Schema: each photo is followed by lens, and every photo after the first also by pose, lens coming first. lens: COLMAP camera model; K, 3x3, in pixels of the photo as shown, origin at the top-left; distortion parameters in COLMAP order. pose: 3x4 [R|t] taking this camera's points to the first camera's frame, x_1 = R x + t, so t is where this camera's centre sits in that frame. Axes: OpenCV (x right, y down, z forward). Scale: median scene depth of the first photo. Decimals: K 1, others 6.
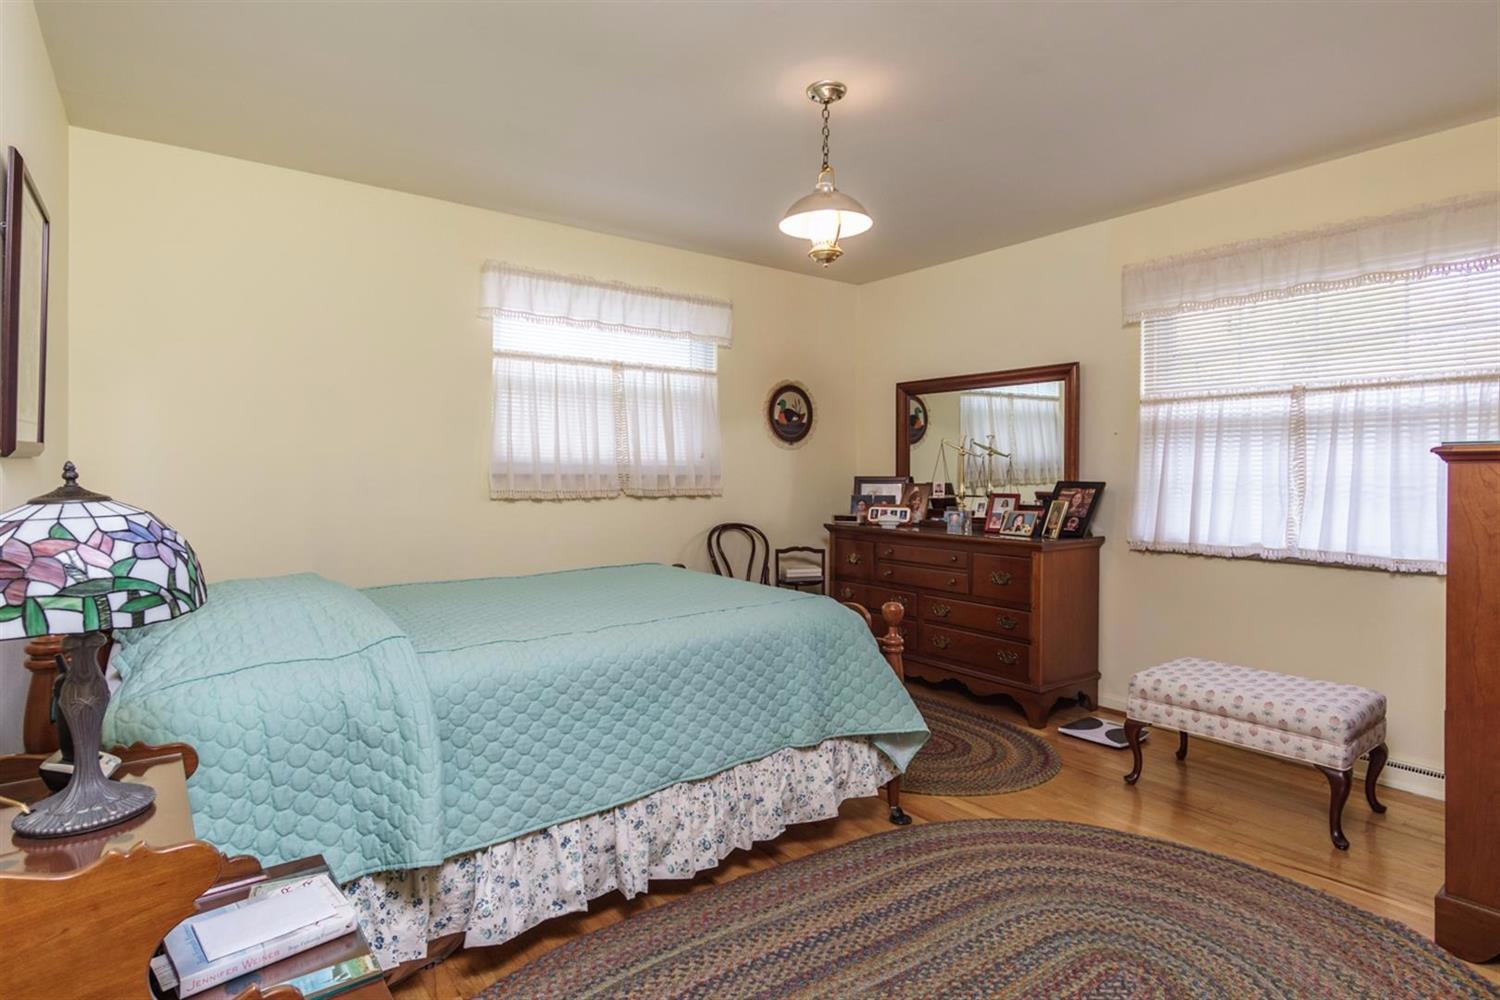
lens RADIAL K [[795.9, 0, 746.2], [0, 795.9, 490.5], [0, 0, 1]] dist [0.004023, -0.000528]
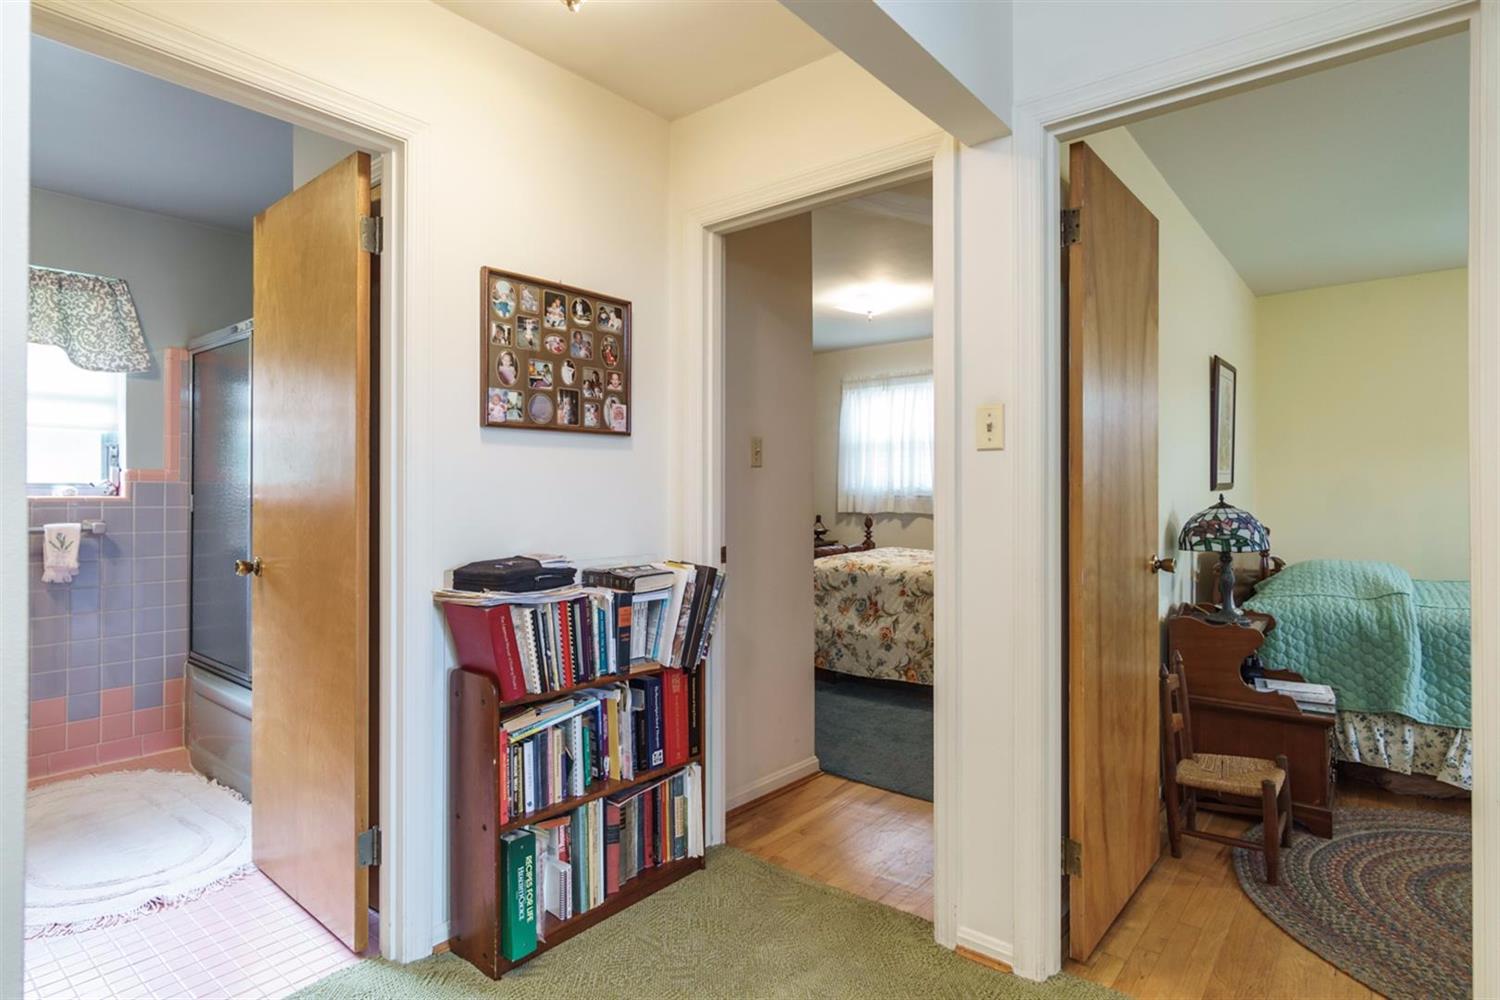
lens RADIAL K [[795.9, 0, 746.2], [0, 795.9, 490.5], [0, 0, 1]] dist [0.004023, -0.000528]
pose [[0.252004, -0.021497, -0.967487, 1.504183], [-0.015352, 0.999539, -0.026208, 0.052243], [0.967604, 0.021458, 0.251558, -1.377934]]
